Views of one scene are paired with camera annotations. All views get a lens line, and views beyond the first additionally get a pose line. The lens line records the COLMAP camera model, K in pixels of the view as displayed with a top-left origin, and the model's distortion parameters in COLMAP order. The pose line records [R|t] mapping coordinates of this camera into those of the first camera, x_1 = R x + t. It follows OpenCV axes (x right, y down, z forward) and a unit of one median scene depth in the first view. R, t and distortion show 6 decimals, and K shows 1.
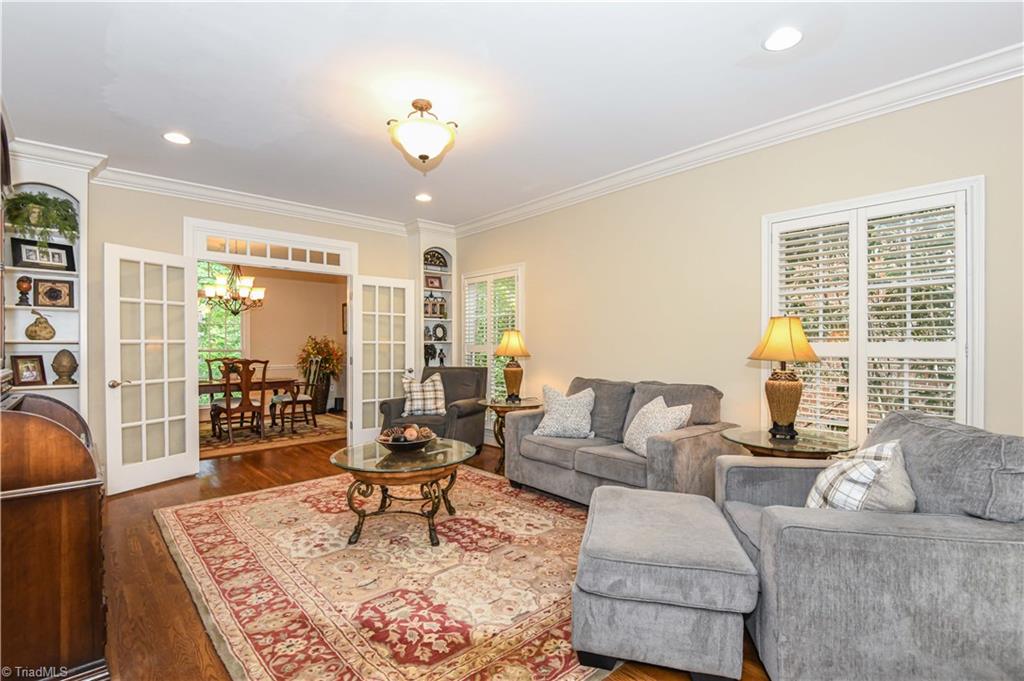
lens RADIAL K [[473.8, 0, 508.8], [0, 473.8, 342.6], [0, 0, 1]] dist [0.009338, -0.000917]
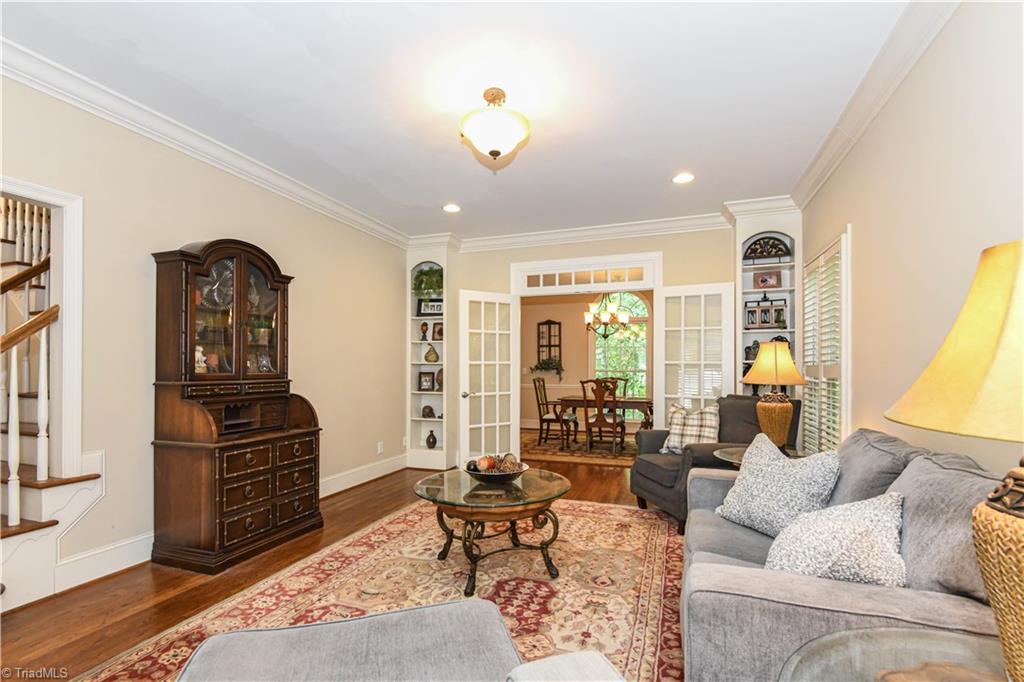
lens RADIAL K [[473.8, 0, 509.0], [0, 473.8, 364.6], [0, 0, 1]] dist [0.009338, -0.000917]
pose [[0.470871, -0.000876, -0.882202, 0.501340], [0.003434, 0.999994, 0.000839, 0.001389], [0.882196, -0.003425, 0.470871, 0.504795]]
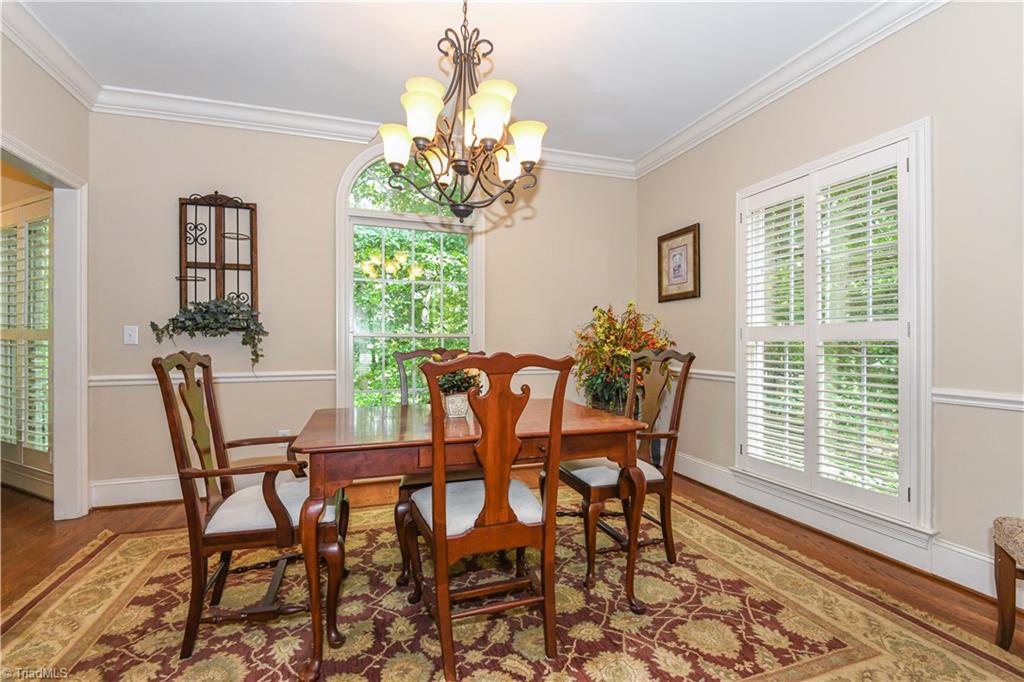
lens RADIAL K [[473.8, 0, 516.2], [0, 473.8, 340.4], [0, 0, 1]] dist [0.009338, -0.000917]
pose [[0.917821, -0.000723, -0.396995, -0.729445], [0.002329, 0.999991, 0.003563, 0.045825], [0.396988, -0.004195, 0.917814, 1.265101]]
